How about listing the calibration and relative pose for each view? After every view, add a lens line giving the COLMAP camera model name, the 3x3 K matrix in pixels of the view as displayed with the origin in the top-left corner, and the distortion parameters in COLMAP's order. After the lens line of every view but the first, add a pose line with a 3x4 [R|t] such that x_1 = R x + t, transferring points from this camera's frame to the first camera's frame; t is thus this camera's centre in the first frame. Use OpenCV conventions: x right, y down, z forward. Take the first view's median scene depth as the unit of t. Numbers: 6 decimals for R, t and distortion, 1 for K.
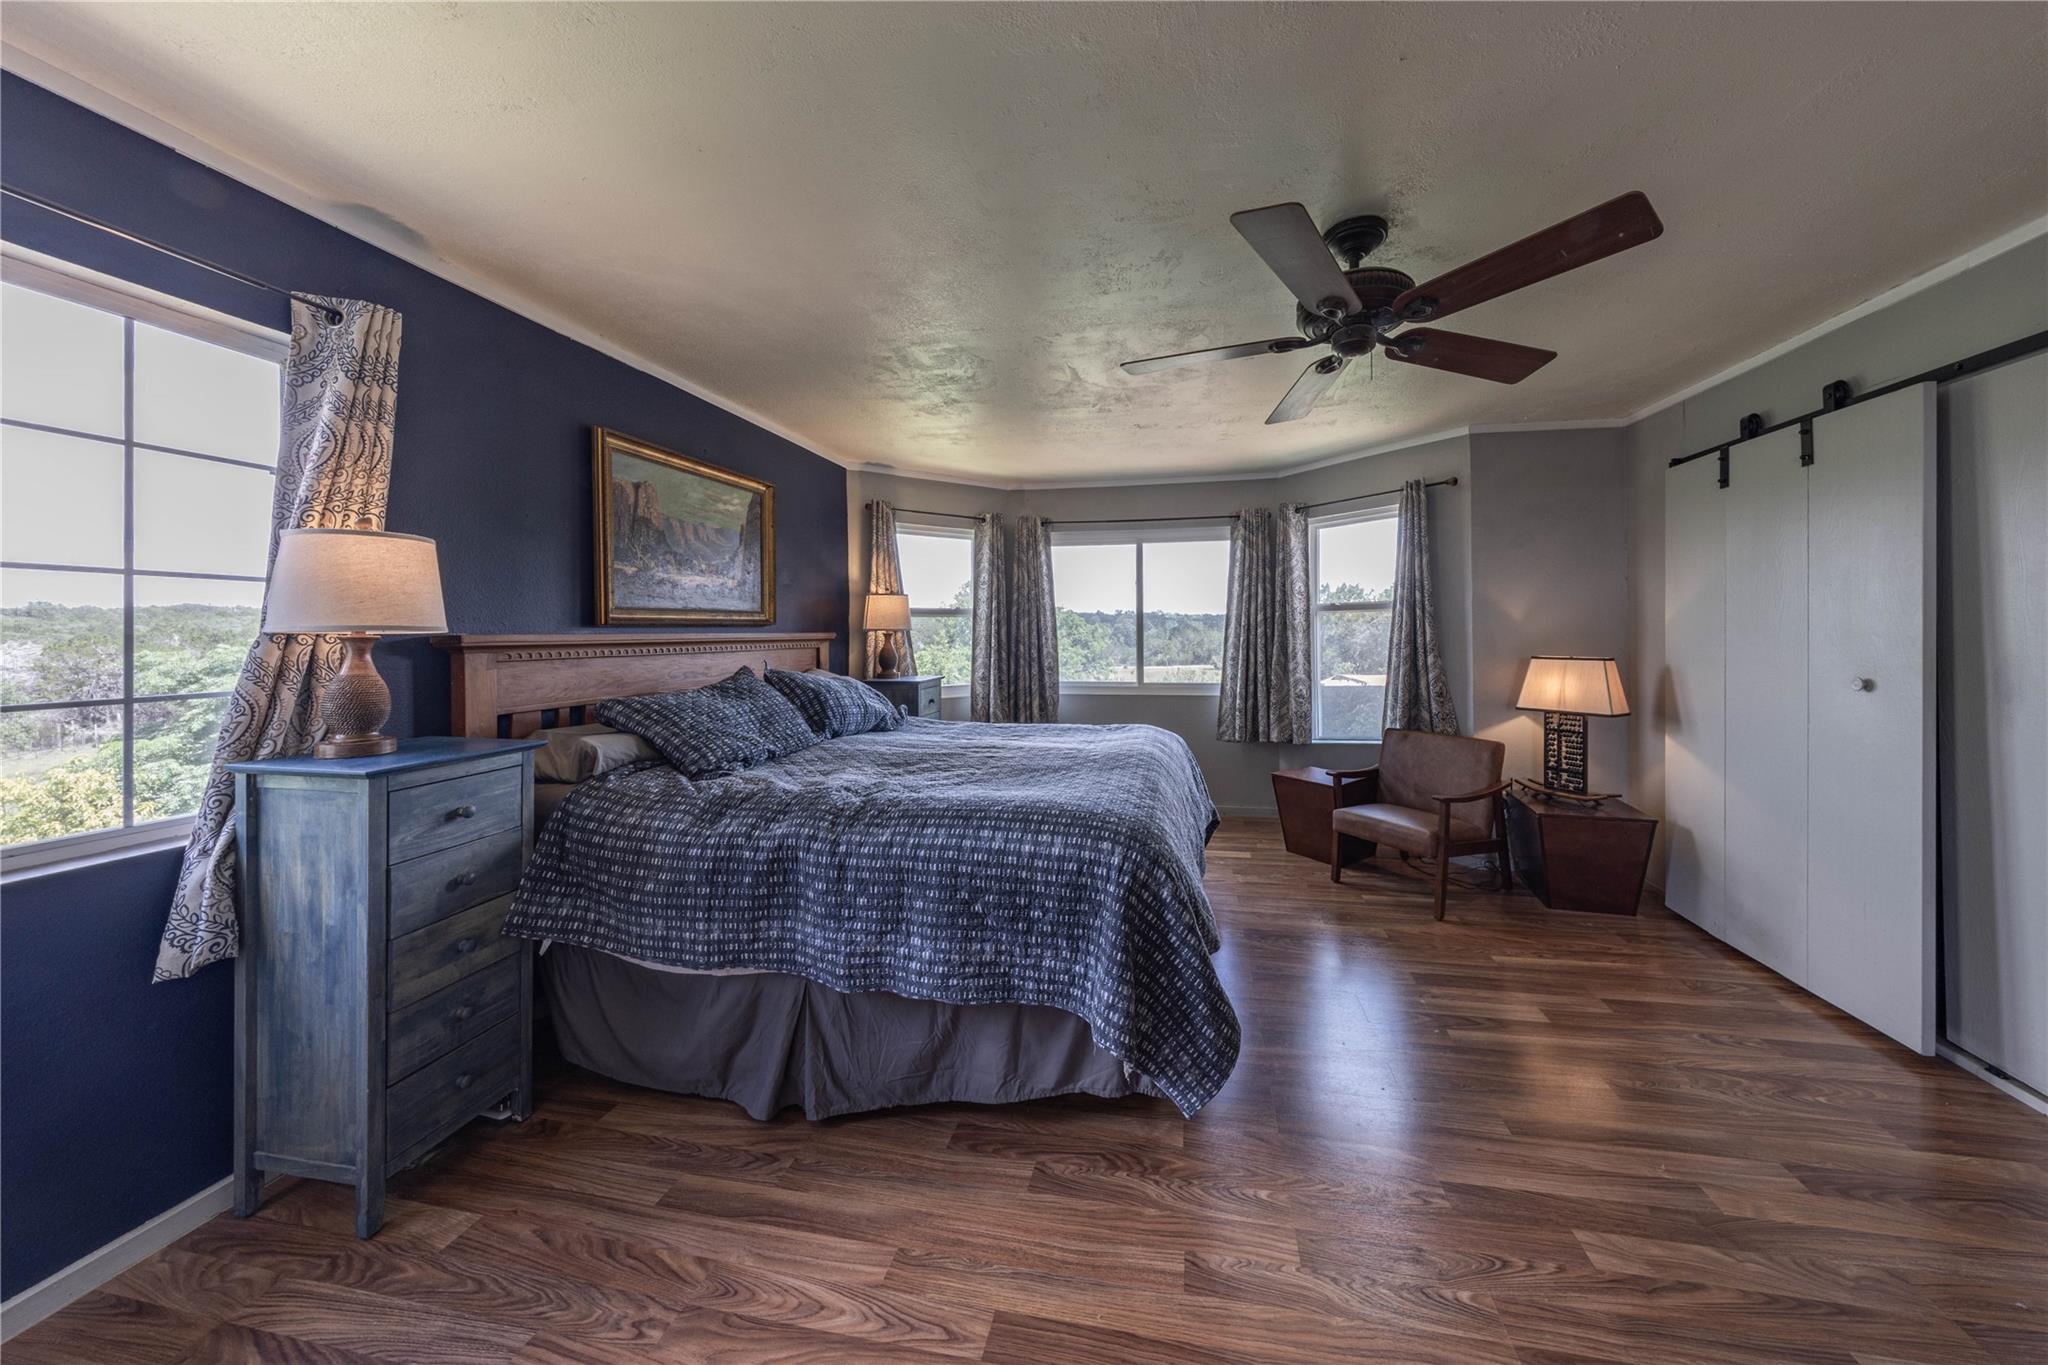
lens RADIAL K [[691.3, 0, 1078.5], [0, 691.3, 637.6], [0, 0, 1]] dist [0.000474, -0.003539]
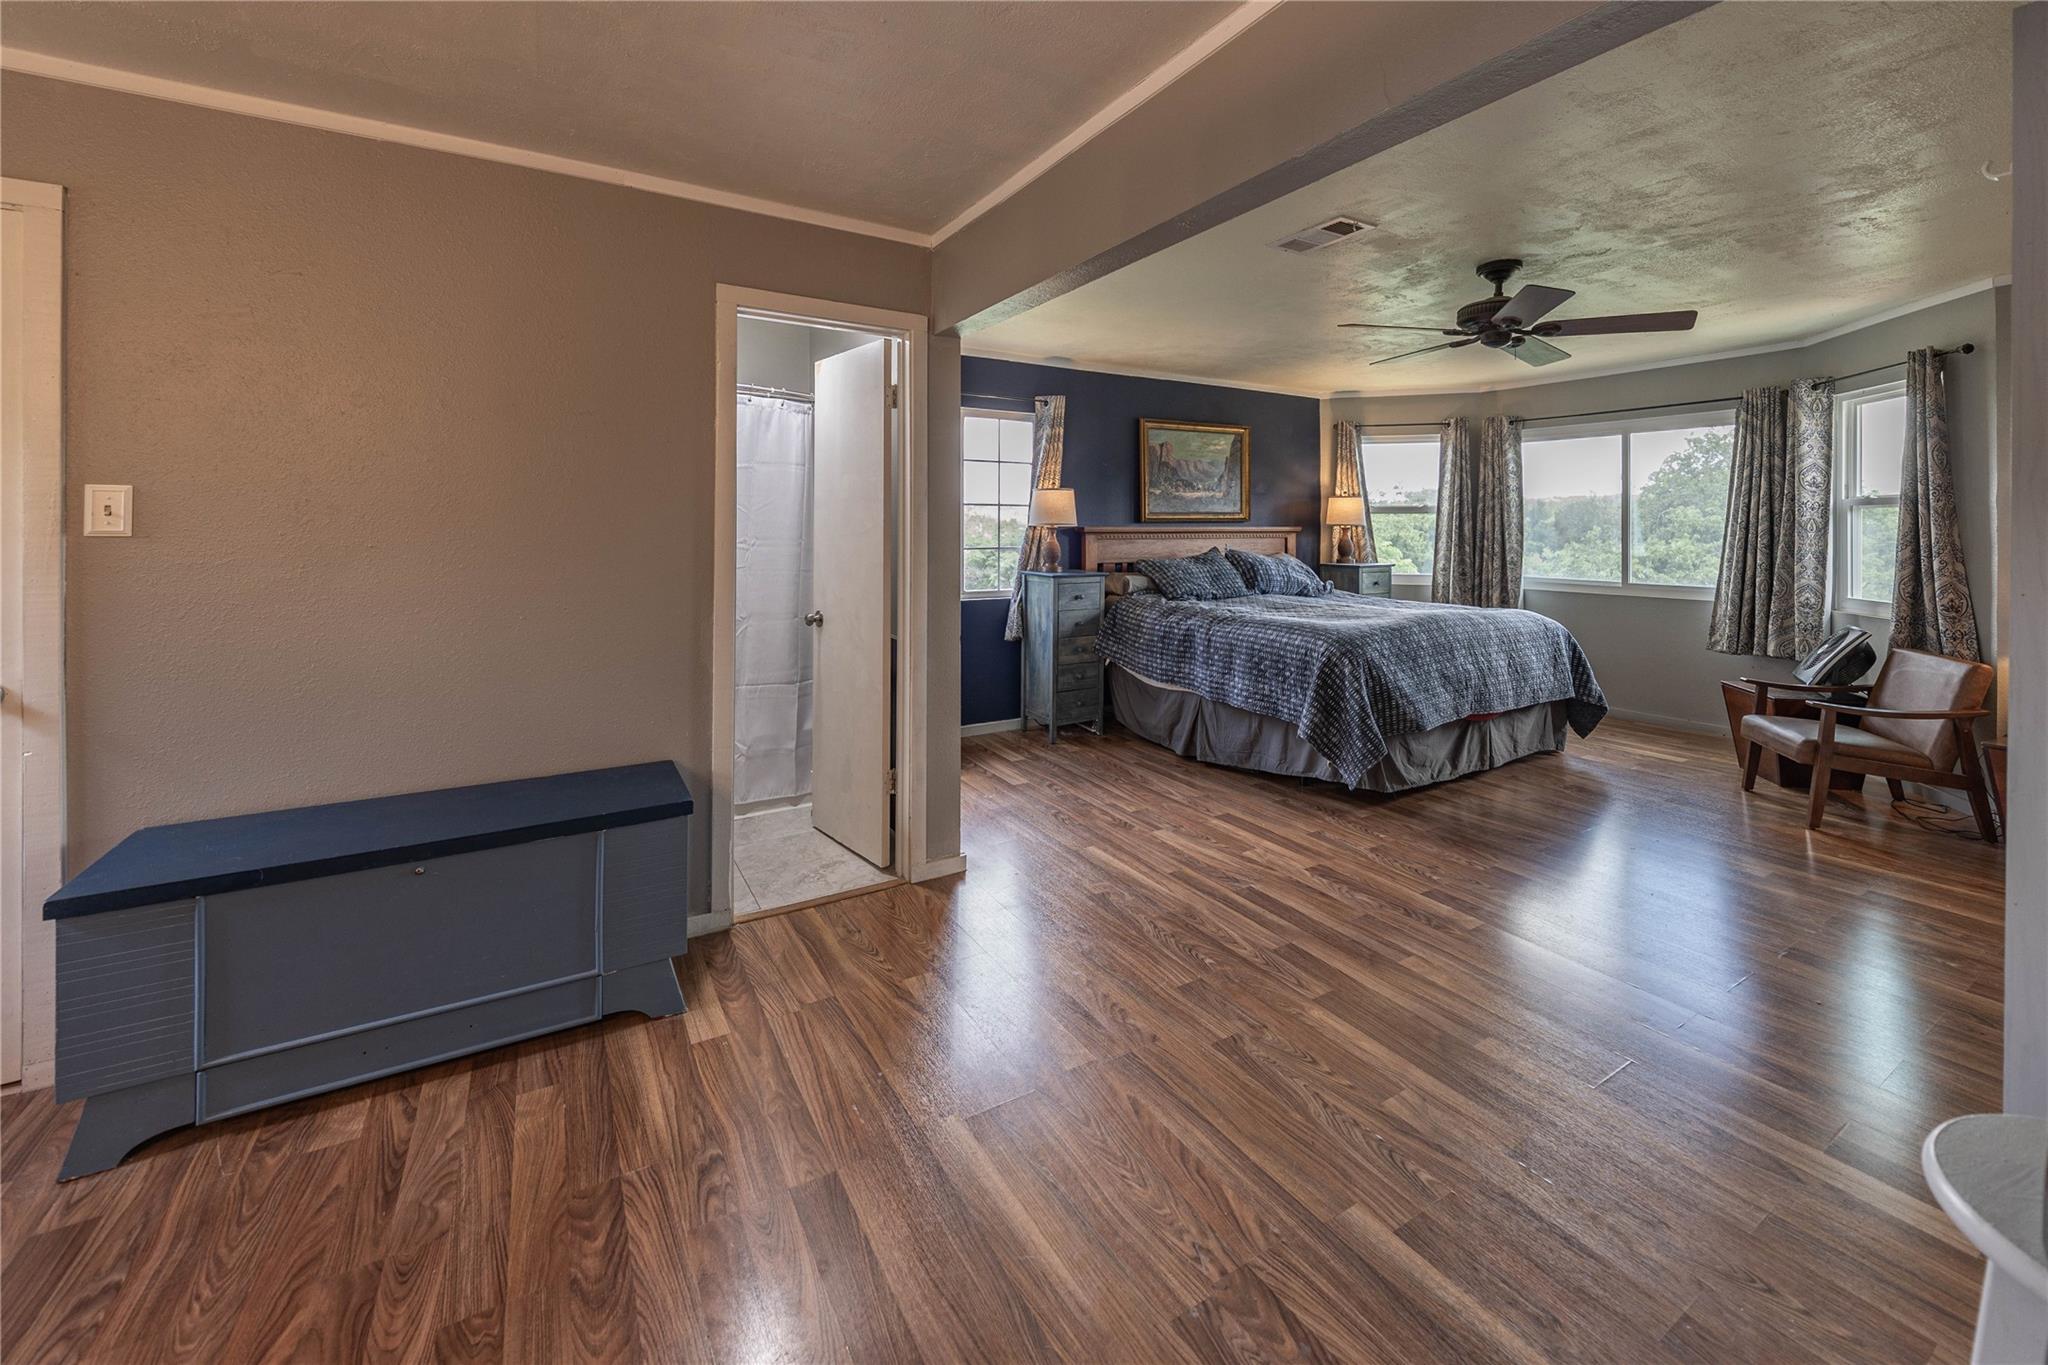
lens RADIAL K [[691.3, 0, 1078.5], [0, 691.3, 637.6], [0, 0, 1]] dist [0.000474, -0.003539]
pose [[0.703958, 0.119638, -0.700093, 0.643442], [-0.011462, 0.987496, 0.157228, -0.001558], [0.710150, -0.102657, 0.696526, -0.565529]]
